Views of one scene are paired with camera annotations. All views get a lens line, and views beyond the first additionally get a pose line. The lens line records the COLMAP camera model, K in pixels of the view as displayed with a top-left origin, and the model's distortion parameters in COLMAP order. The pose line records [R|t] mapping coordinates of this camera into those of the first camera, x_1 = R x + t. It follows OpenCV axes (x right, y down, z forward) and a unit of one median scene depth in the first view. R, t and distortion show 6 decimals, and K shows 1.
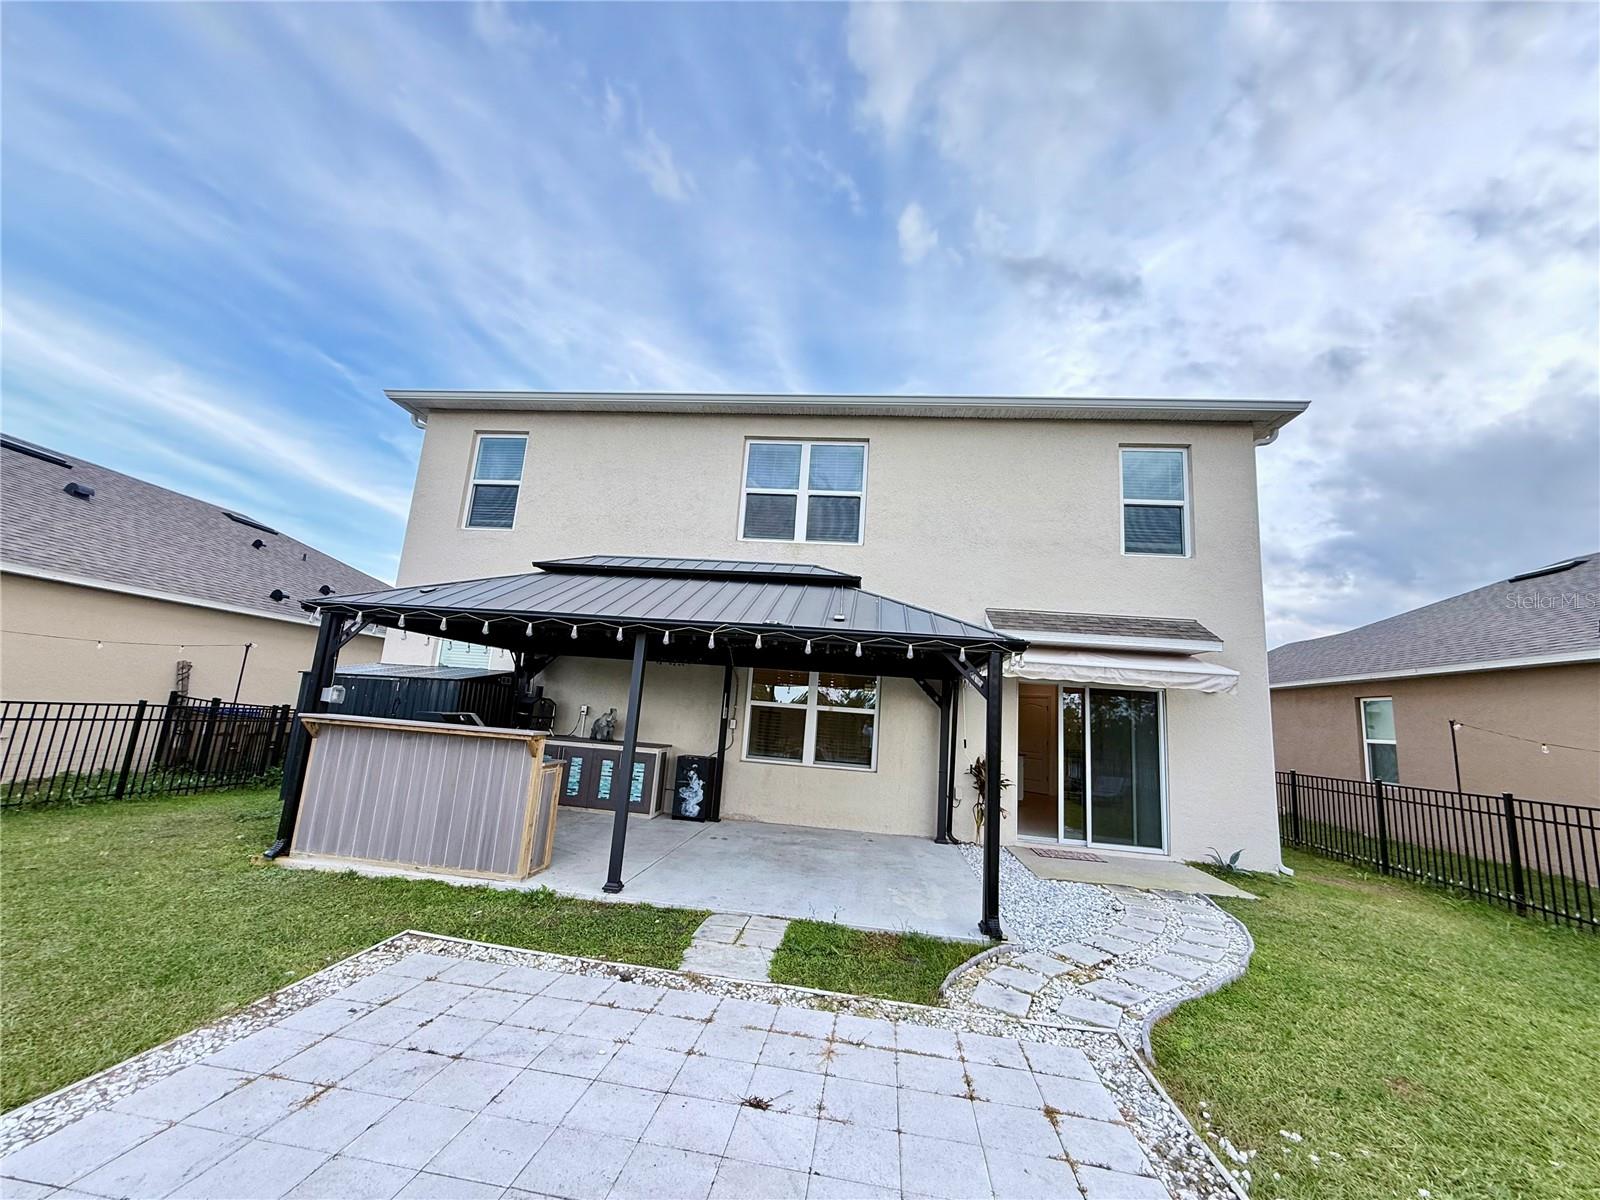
lens RADIAL K [[635.7, 0, 795.9], [0, 635.7, 599.1], [0, 0, 1]] dist [0.000036, -0.000077]
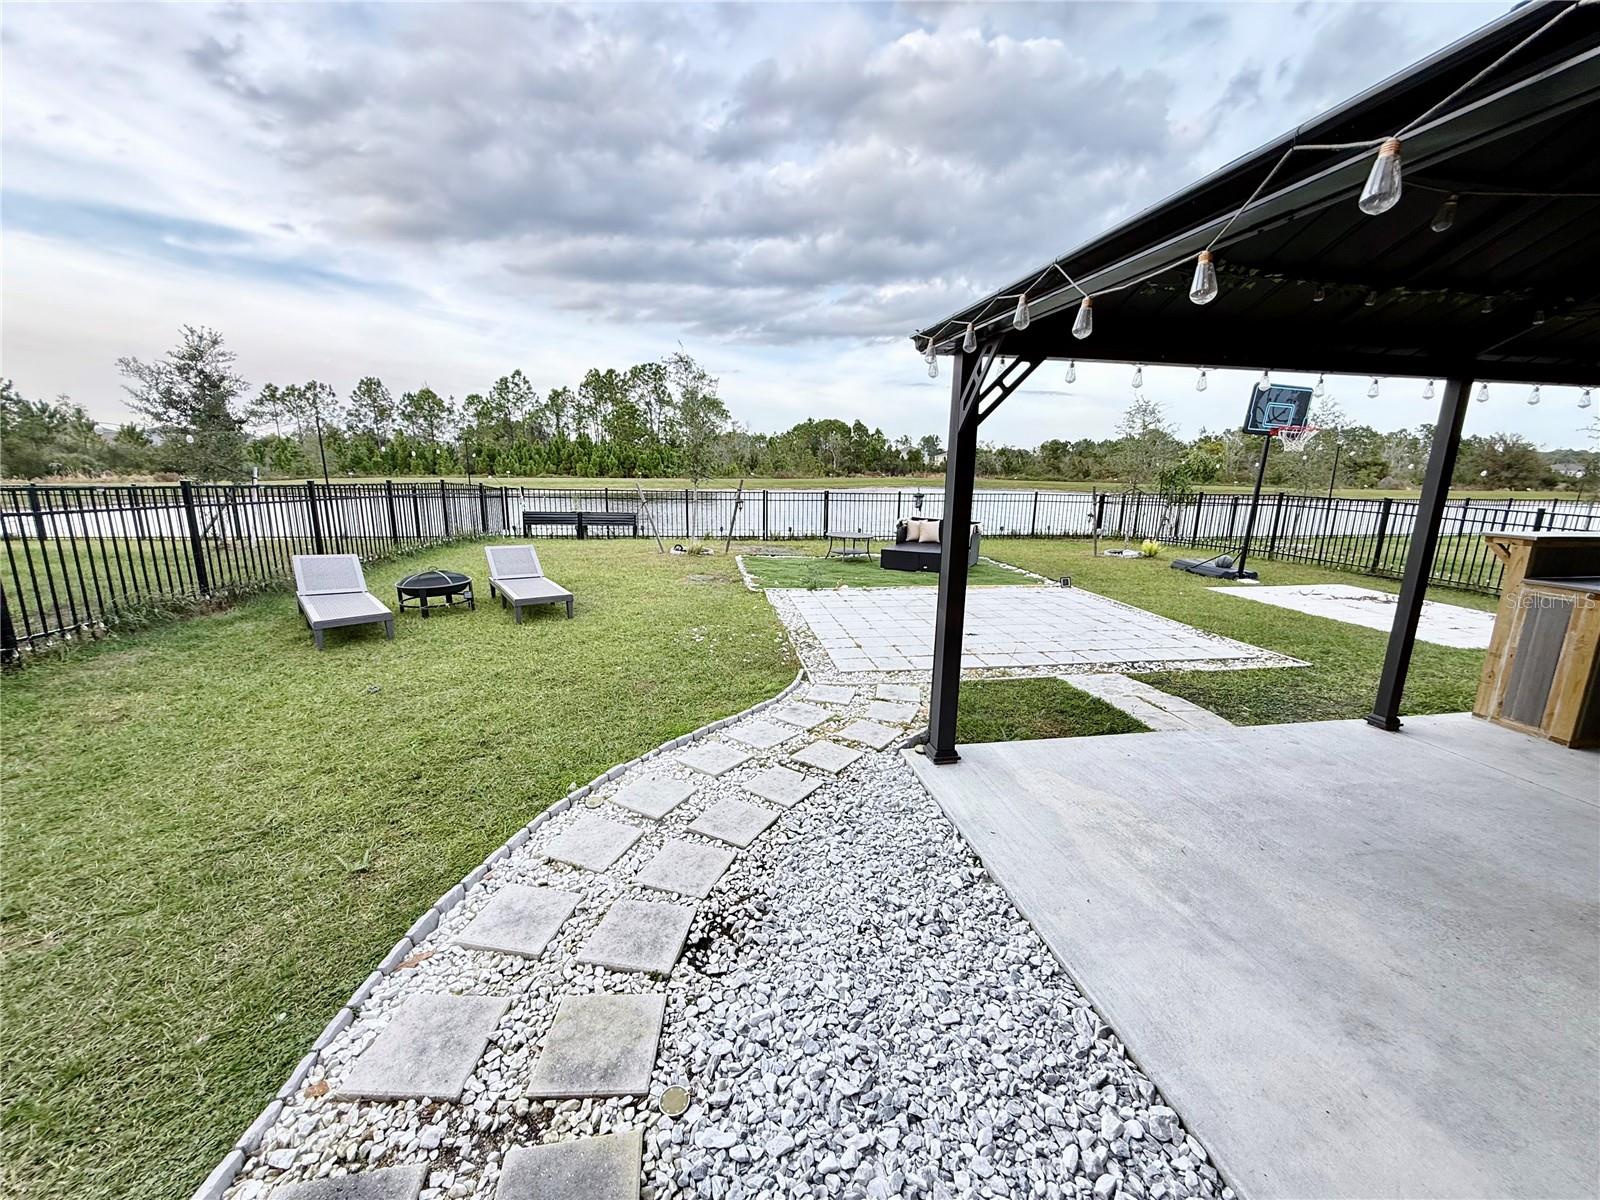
lens RADIAL K [[635.2, 0, 796.1], [0, 635.2, 599.4], [0, 0, 1]] dist [-0.000467, 0.000347]
pose [[-0.954721, -0.030504, -0.295936, 0.412833], [-0.037859, 0.999100, 0.019154, 0.204044], [0.295086, 0.029490, -0.955016, 0.989592]]
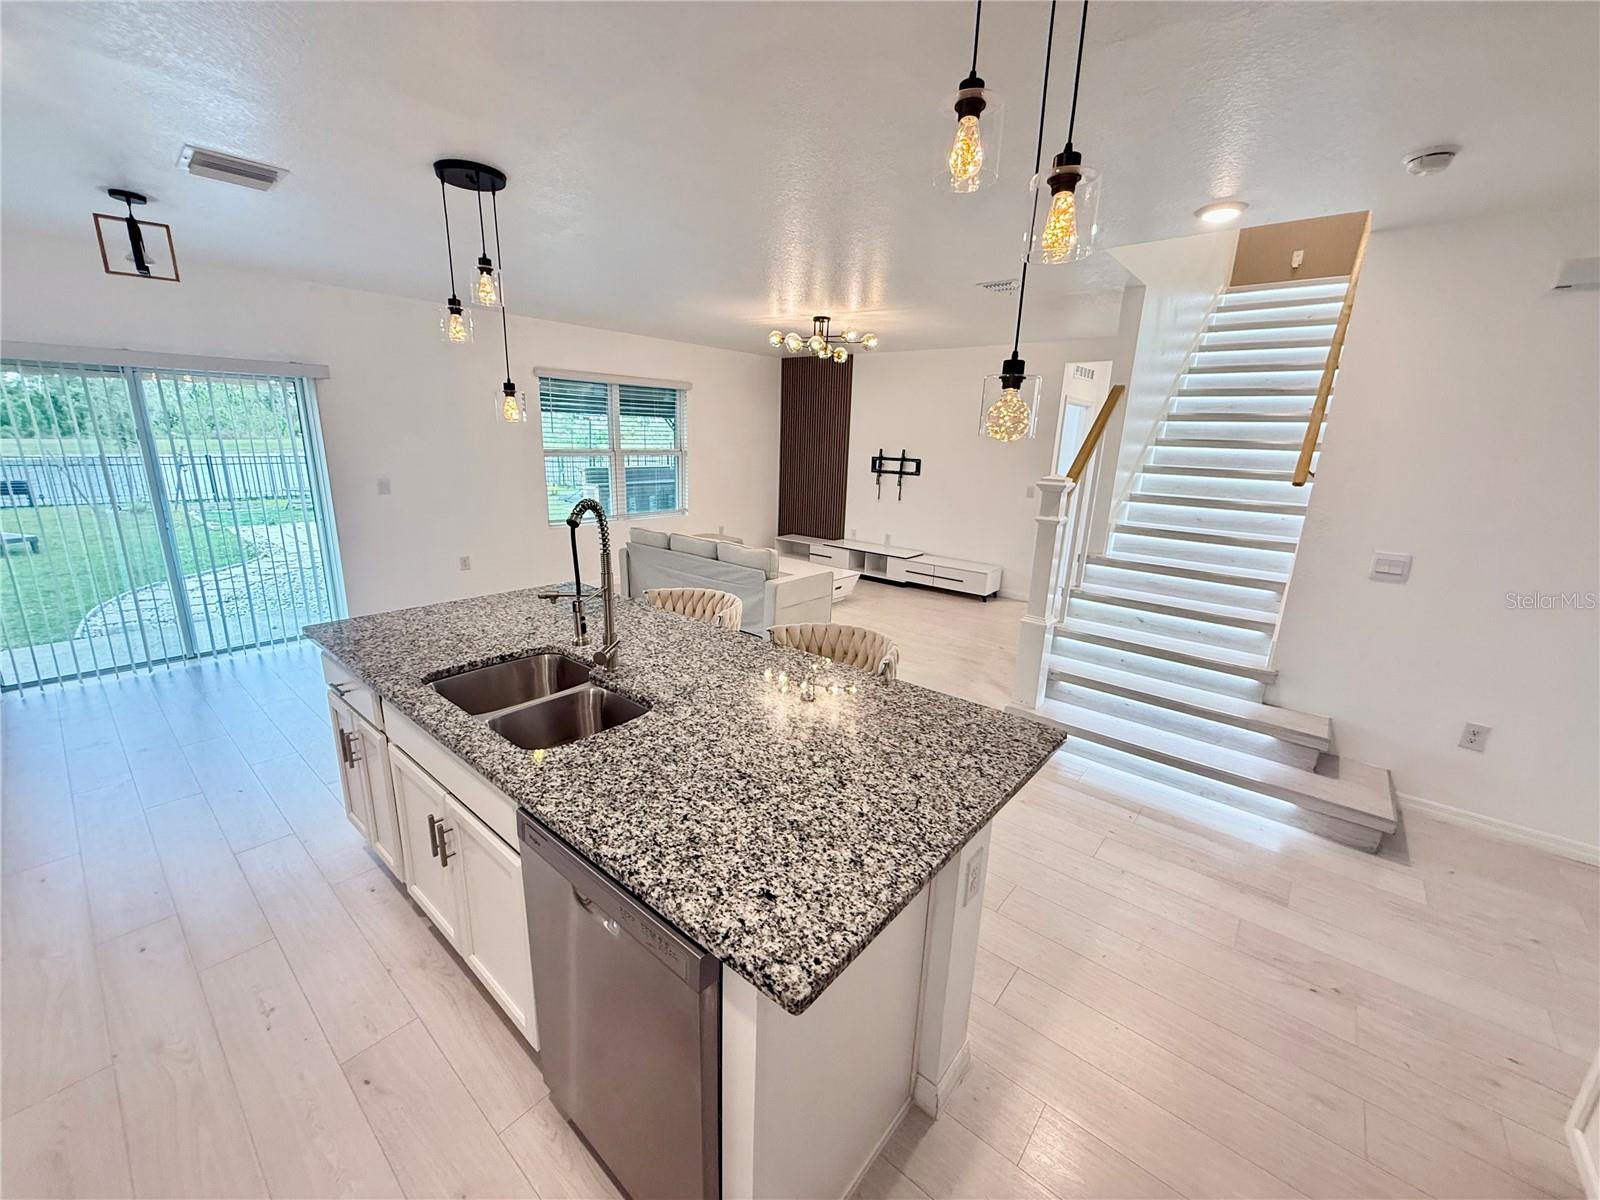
lens RADIAL K [[635.7, 0, 795.9], [0, 635.7, 599.1], [0, 0, 1]] dist [0.000036, -0.000077]
pose [[-0.549855, 0.117517, -0.826952, 0.651734], [0.075147, 0.992998, 0.091147, 0.335725], [0.831873, -0.012026, -0.554836, 1.839022]]
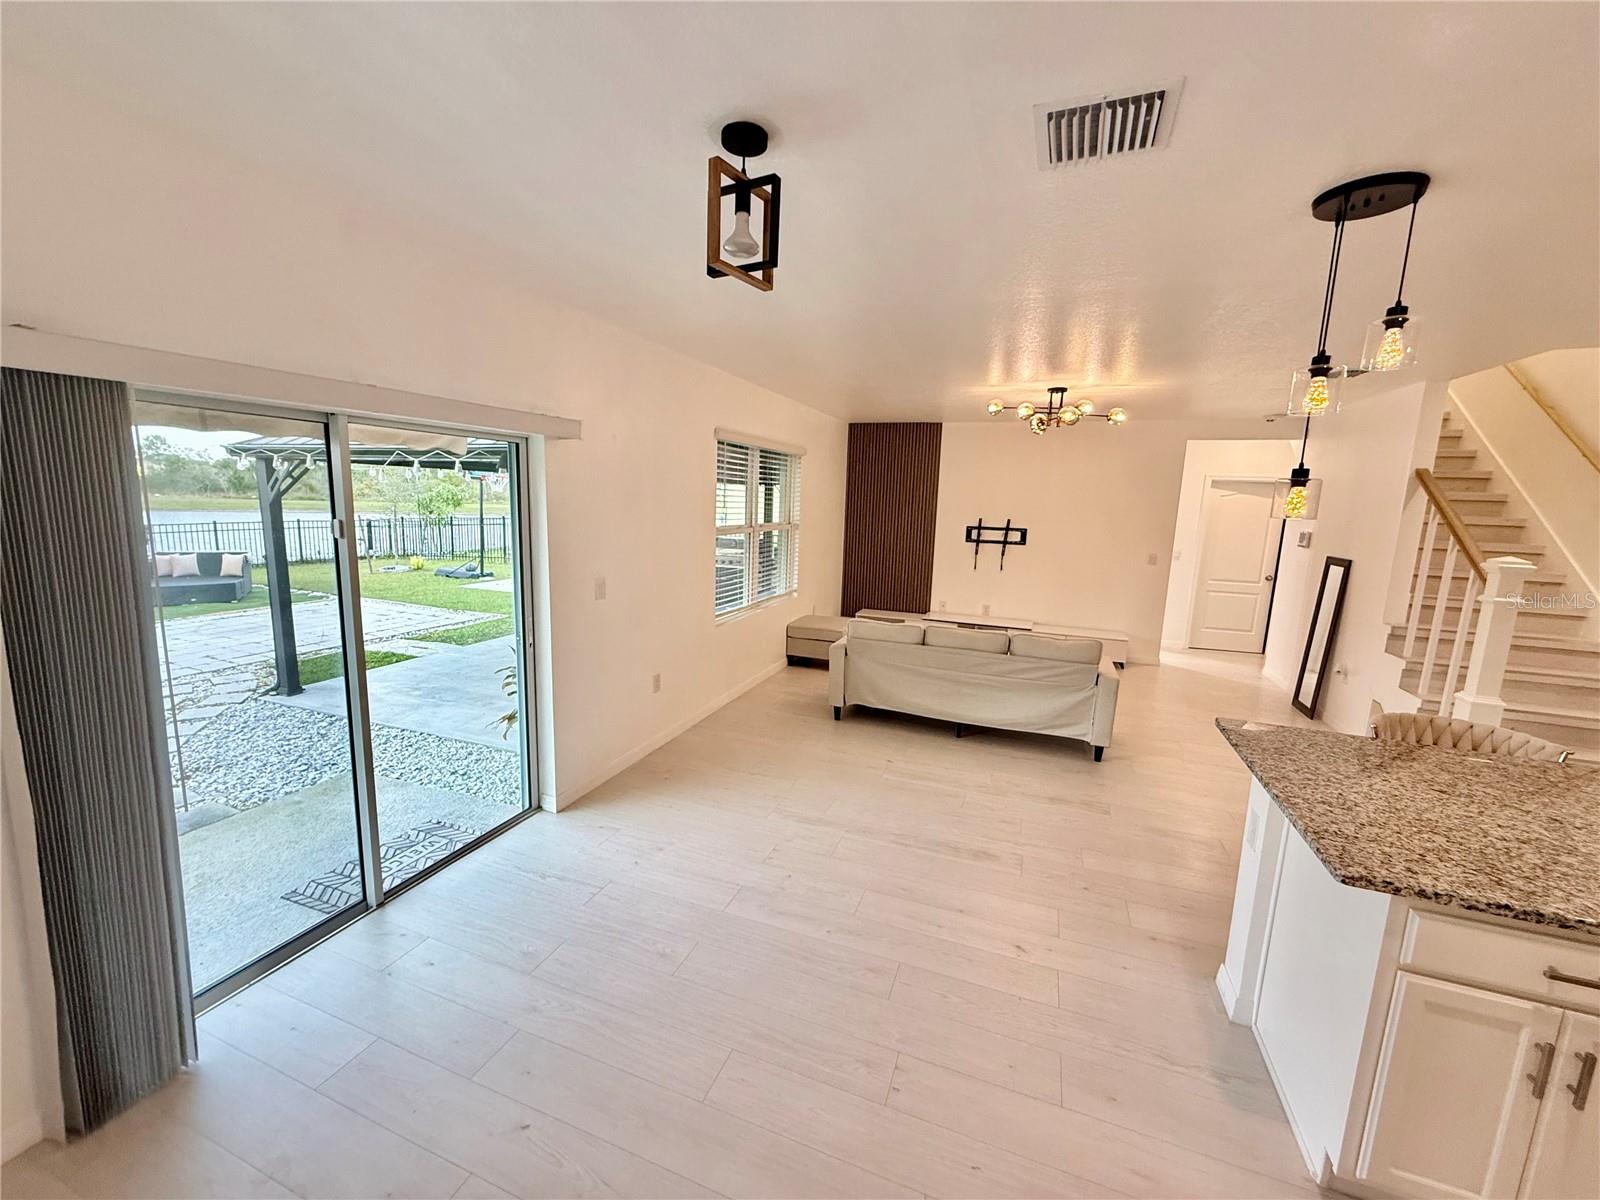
lens RADIAL K [[635.7, 0, 795.9], [0, 635.7, 599.1], [0, 0, 1]] dist [0.000036, -0.000077]
pose [[-0.246599, 0.068914, -0.966664, 0.742804], [0.122201, 0.991718, 0.039526, 0.252251], [0.961382, -0.108381, -0.252978, 1.361812]]
